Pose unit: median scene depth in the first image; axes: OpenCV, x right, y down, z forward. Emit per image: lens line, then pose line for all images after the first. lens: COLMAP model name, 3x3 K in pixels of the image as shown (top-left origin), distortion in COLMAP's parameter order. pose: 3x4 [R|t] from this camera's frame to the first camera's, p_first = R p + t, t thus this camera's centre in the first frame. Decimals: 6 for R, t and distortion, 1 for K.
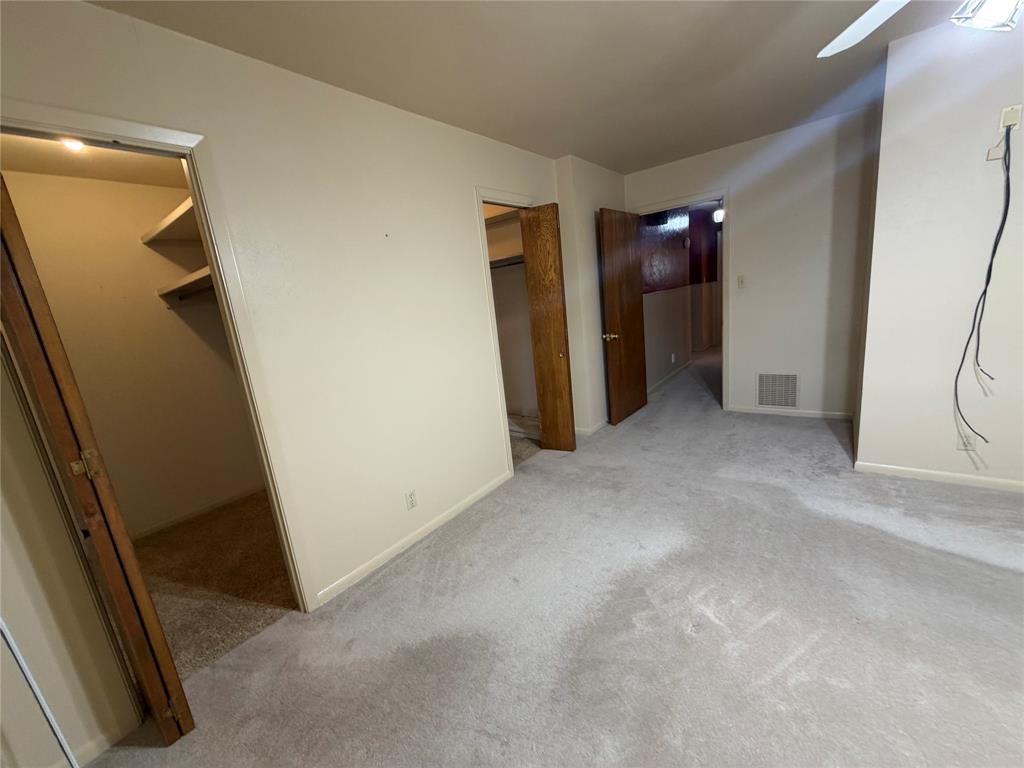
lens RADIAL K [[409.9, 0, 511.8], [0, 409.9, 386.1], [0, 0, 1]] dist [0.002224, -0.000194]
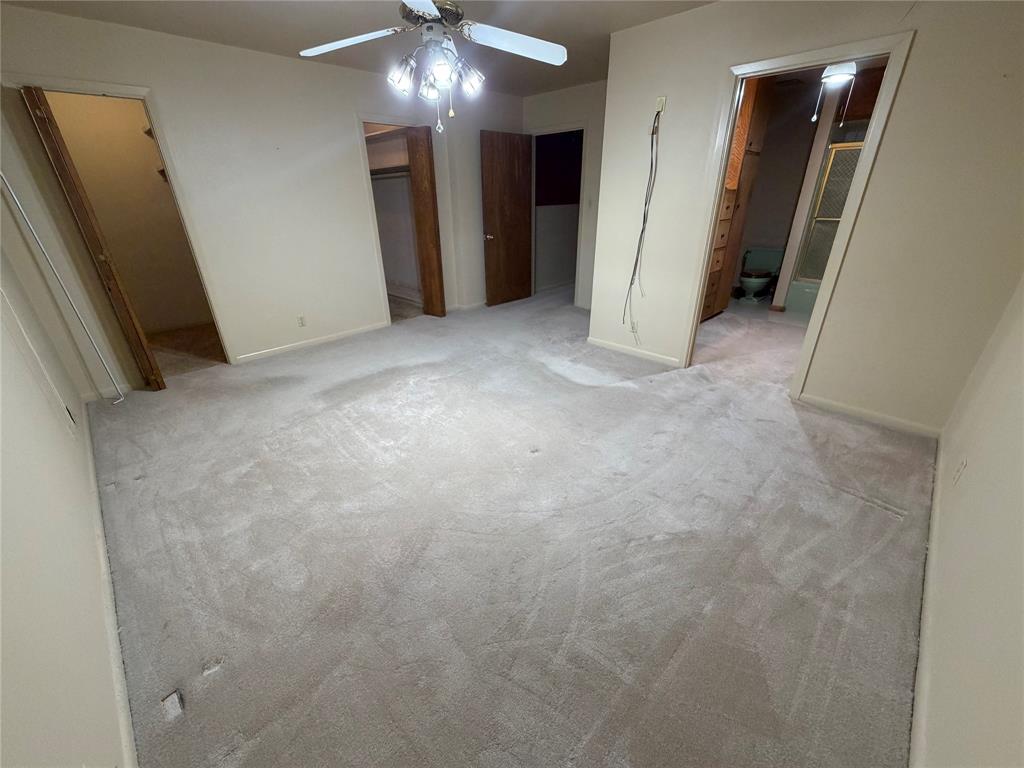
lens RADIAL K [[409.9, 0, 510.3], [0, 409.9, 384.6], [0, 0, 1]] dist [0.002224, -0.000194]
pose [[0.988718, 0.134348, -0.066243, 0.647447], [-0.116156, 0.966885, 0.227248, 0.041516], [0.094579, -0.216990, 0.971581, -0.524111]]
